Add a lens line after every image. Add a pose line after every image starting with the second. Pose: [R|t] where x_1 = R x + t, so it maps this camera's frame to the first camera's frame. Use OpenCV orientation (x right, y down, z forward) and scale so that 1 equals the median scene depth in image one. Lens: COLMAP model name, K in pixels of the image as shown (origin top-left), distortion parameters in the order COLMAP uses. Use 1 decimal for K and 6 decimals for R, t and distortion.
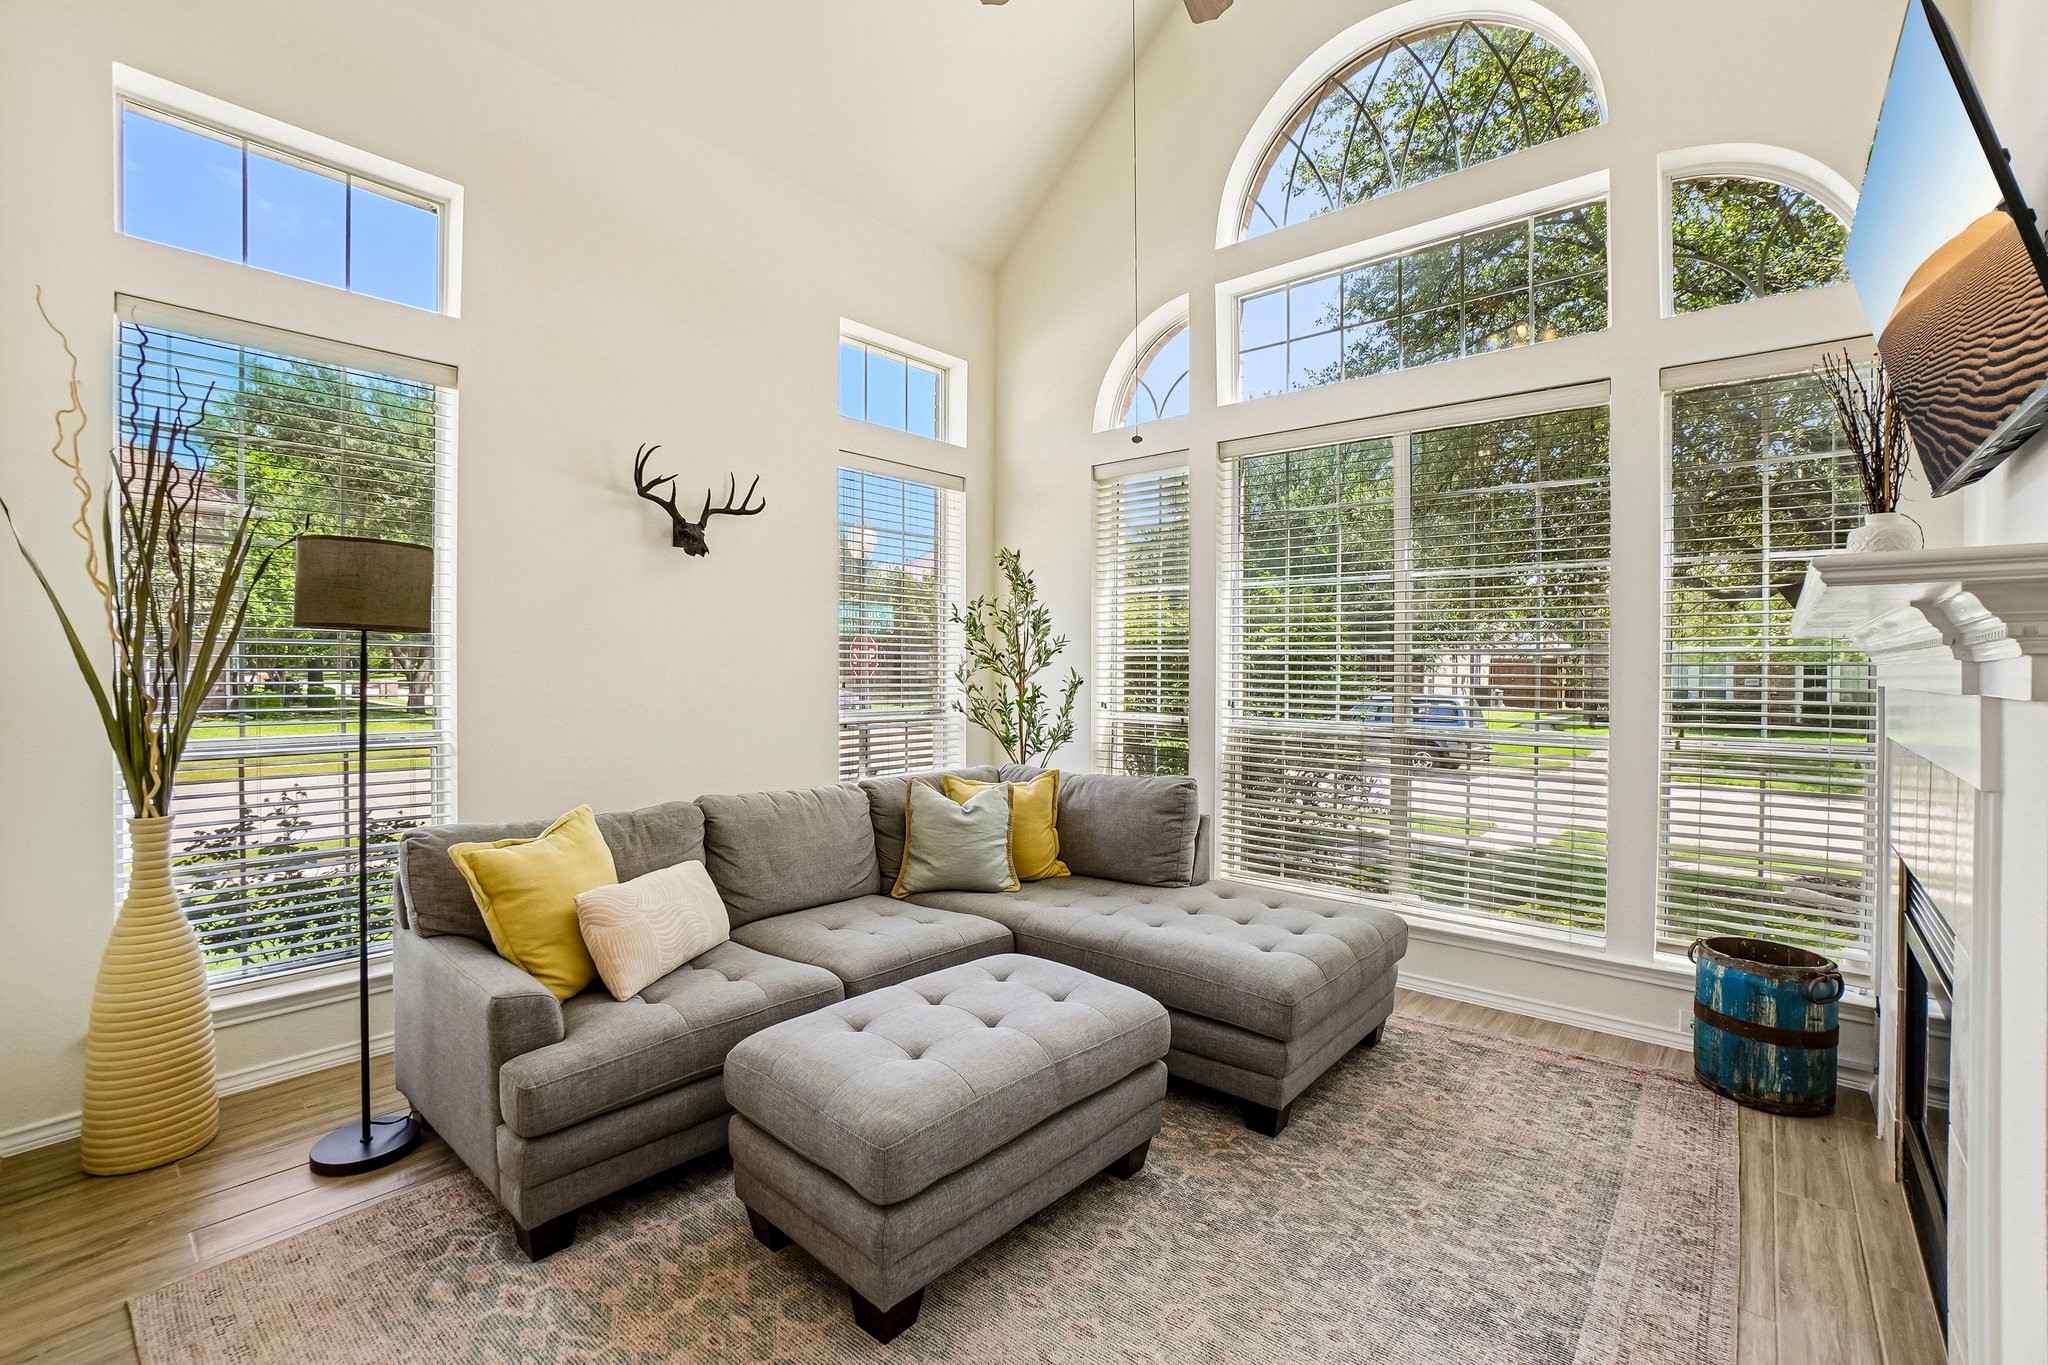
lens RADIAL K [[902.2, 0, 1001.5], [0, 902.2, 675.6], [0, 0, 1]] dist [-0.066711, 0.024973]
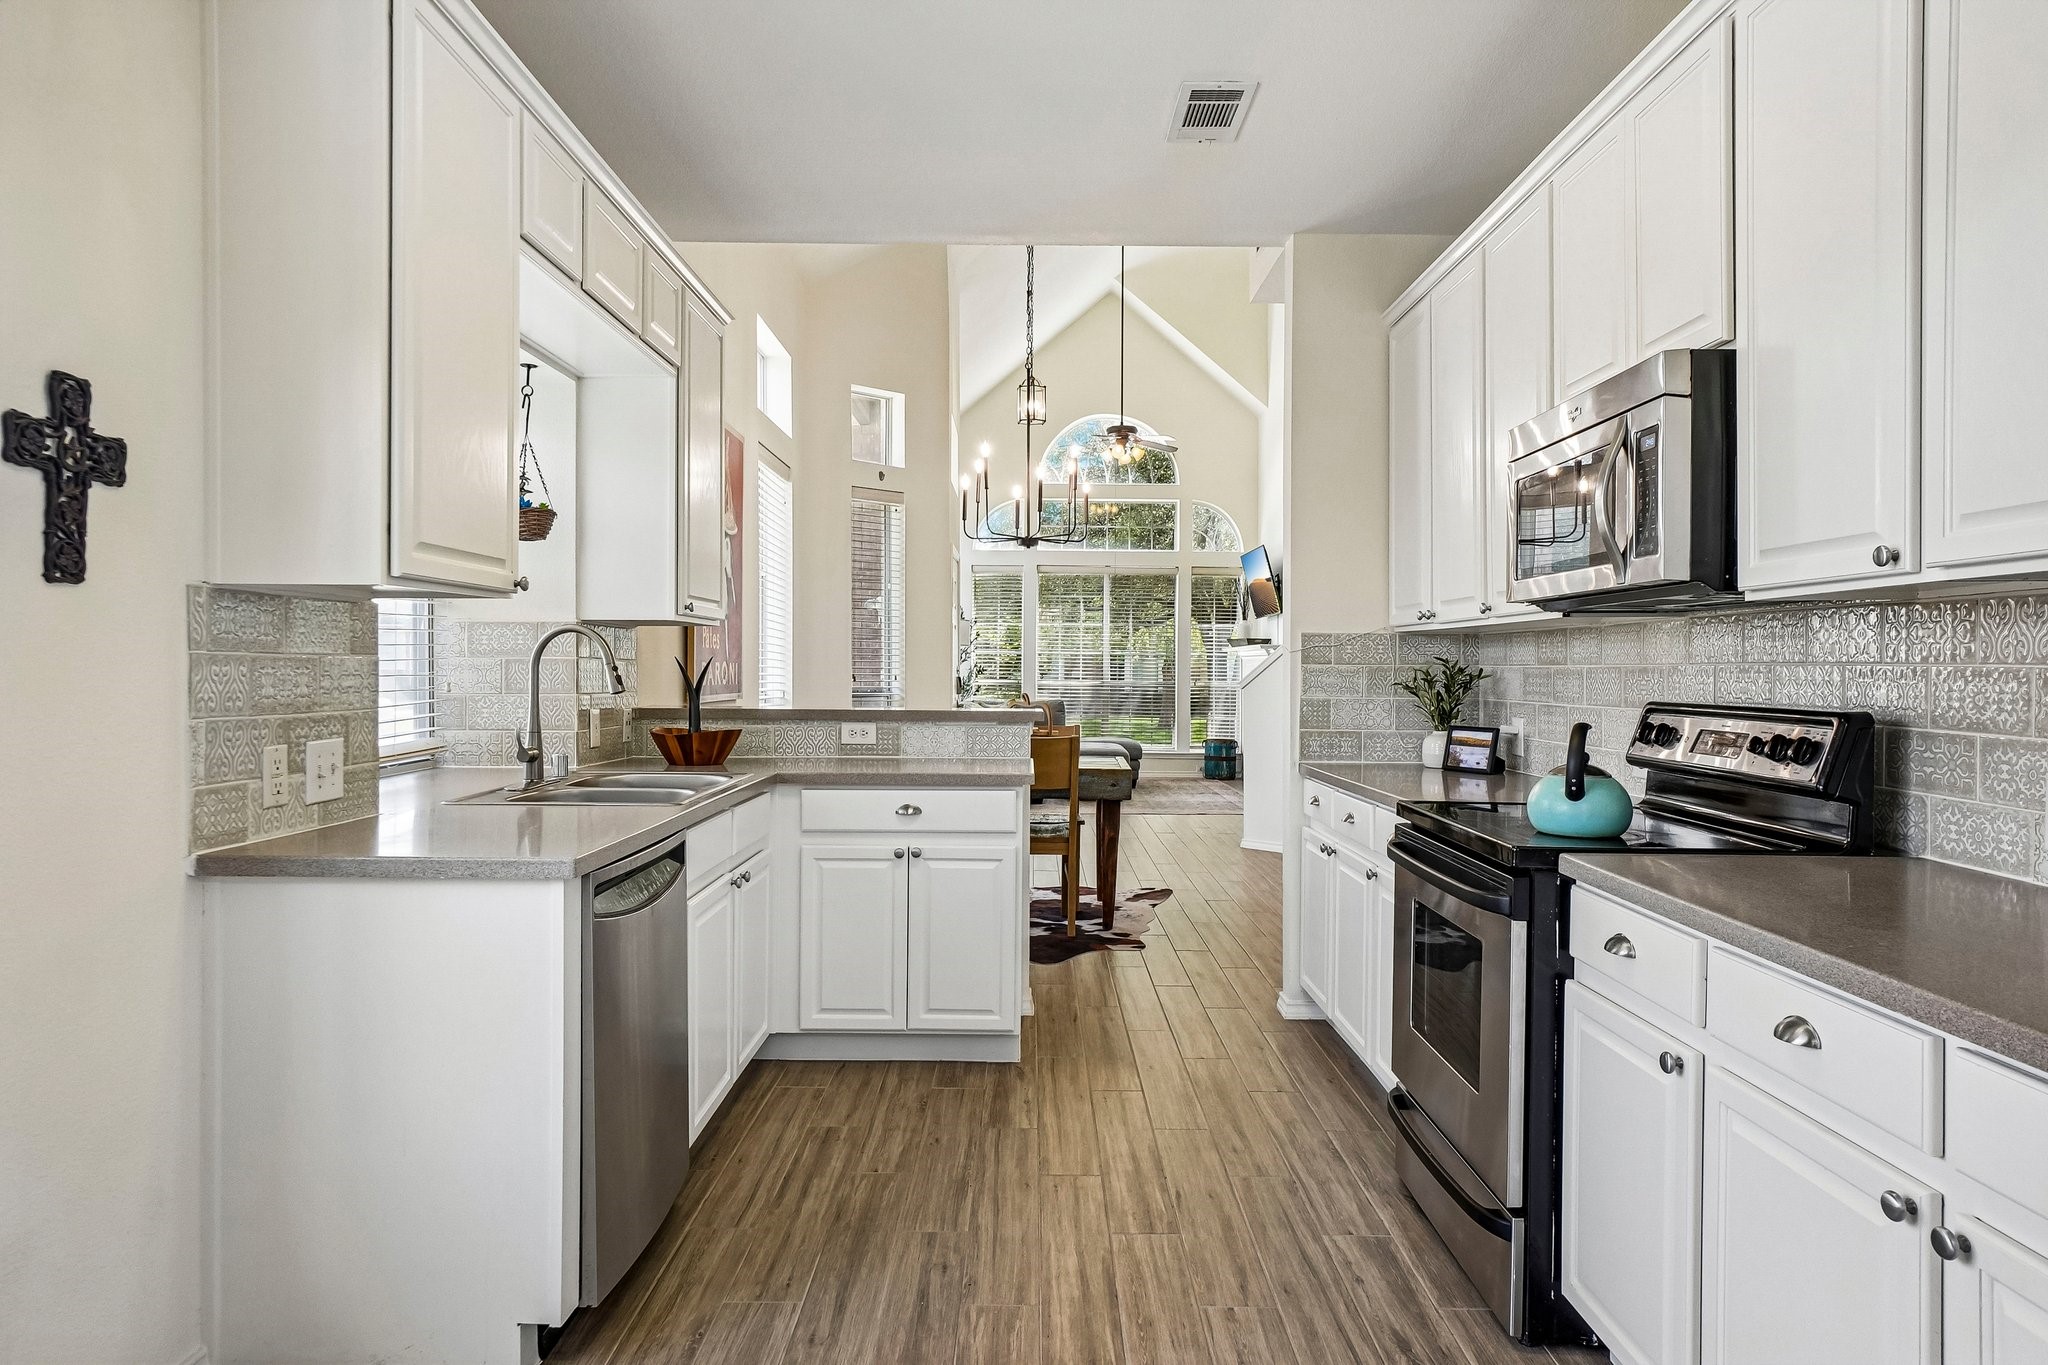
lens RADIAL K [[1242.8, 0, 1018.2], [0, 1242.8, 676.1], [0, 0, 1]] dist [-0.003030, 0.001679]
pose [[0.752169, -0.002515, 0.658965, -2.736887], [0.000466, 0.999994, 0.003285, 0.033378], [-0.658970, -0.002164, 0.752166, -2.020482]]
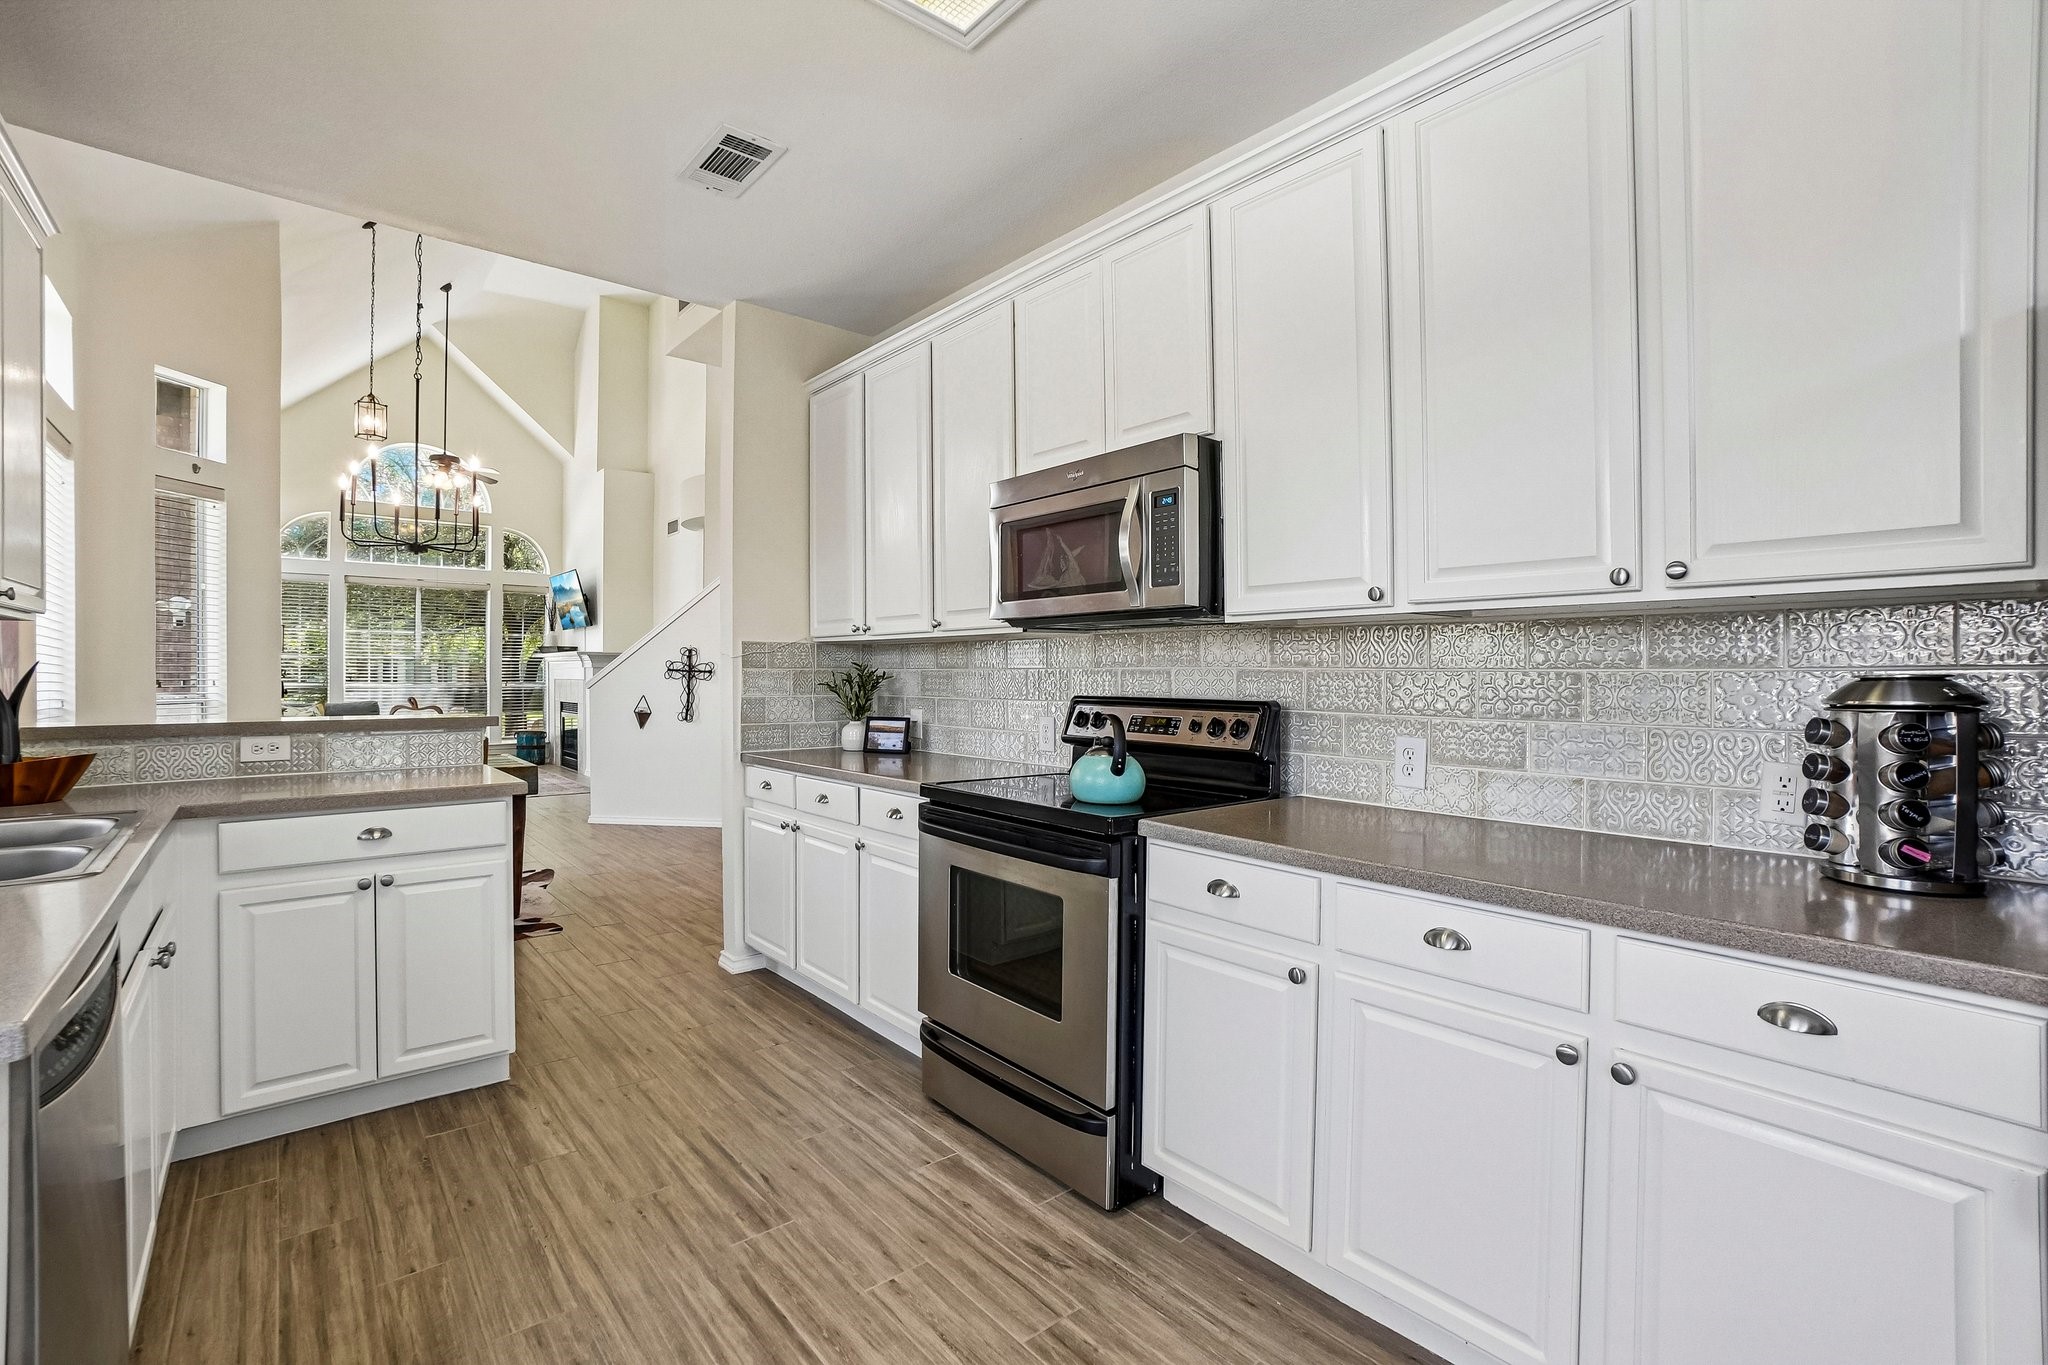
lens RADIAL K [[902.2, 0, 1001.5], [0, 902.2, 675.6], [0, 0, 1]] dist [-0.066711, 0.024973]
pose [[0.149640, -0.006348, 0.988720, -2.685299], [0.005586, 0.999969, 0.005575, 0.029836], [-0.988725, 0.004688, 0.149670, -1.687809]]
